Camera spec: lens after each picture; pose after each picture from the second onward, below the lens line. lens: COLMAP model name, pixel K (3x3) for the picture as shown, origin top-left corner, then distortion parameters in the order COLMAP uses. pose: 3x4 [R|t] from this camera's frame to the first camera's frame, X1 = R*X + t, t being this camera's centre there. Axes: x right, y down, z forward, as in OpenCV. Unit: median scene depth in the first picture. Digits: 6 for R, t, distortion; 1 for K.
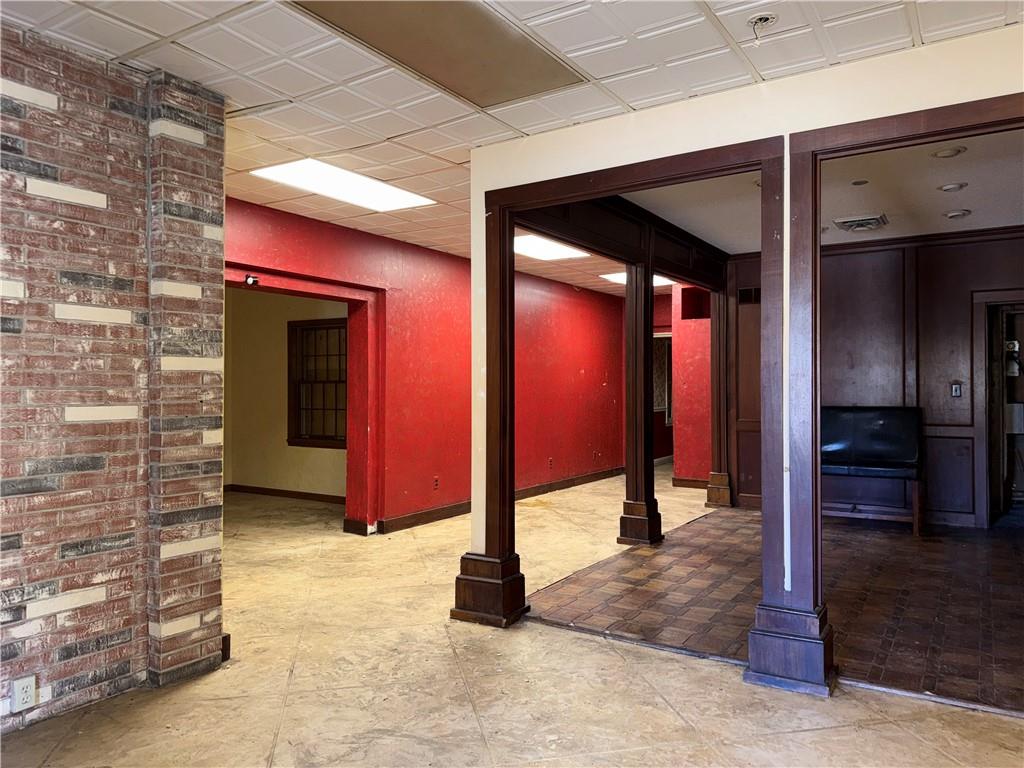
lens RADIAL K [[717.5, 0, 514.8], [0, 717.5, 377.5], [0, 0, 1]] dist [0.058425, -0.071670]
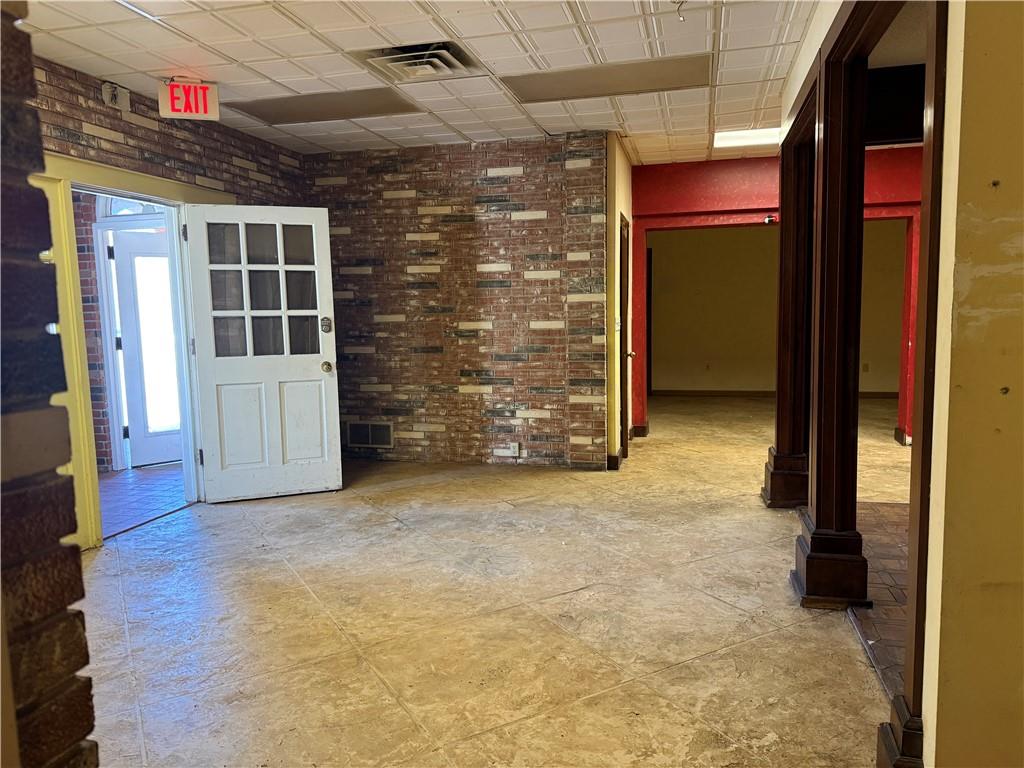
lens RADIAL K [[714.8, 0, 516.0], [0, 714.8, 388.1], [0, 0, 1]] dist [0.129652, -0.194393]
pose [[0.315316, 0.102892, -0.943392, 1.240159], [0.034084, 0.992236, 0.119612, -0.015548], [0.948374, -0.069870, 0.309361, 0.294029]]
